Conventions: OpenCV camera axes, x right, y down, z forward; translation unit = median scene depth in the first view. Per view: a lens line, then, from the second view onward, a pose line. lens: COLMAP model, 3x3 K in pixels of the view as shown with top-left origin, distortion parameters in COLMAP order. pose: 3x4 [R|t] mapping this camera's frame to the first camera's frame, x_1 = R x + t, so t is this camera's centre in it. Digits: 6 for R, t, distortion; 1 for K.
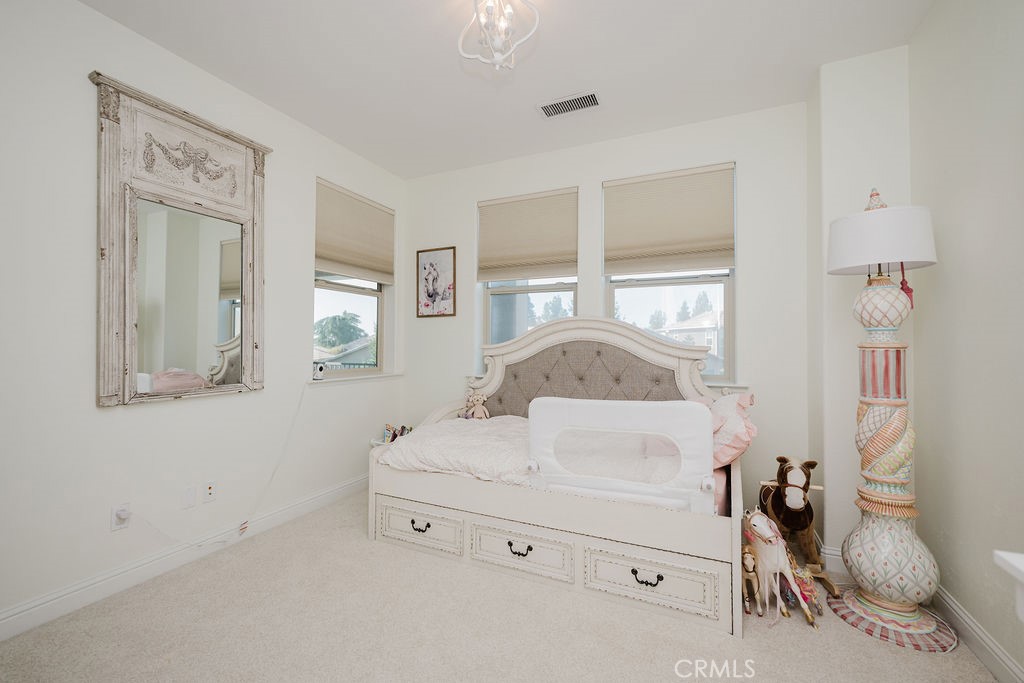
lens RADIAL K [[420.6, 0, 506.2], [0, 420.6, 339.8], [0, 0, 1]] dist [-0.000948, 0.000391]
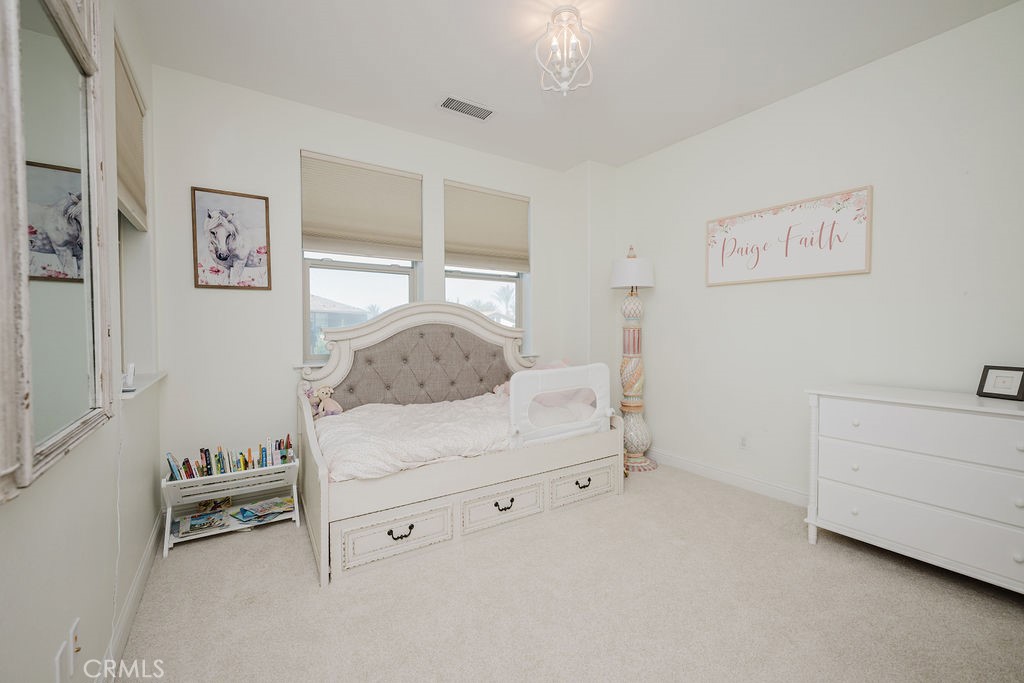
lens RADIAL K [[420.6, 0, 479.1], [0, 420.6, 345.0], [0, 0, 1]] dist [-0.000948, 0.000391]
pose [[0.543340, -0.038161, 0.838645, -0.616986], [-0.009032, 0.998643, 0.051293, 0.000815], [-0.839464, -0.035444, 0.542258, 0.288930]]
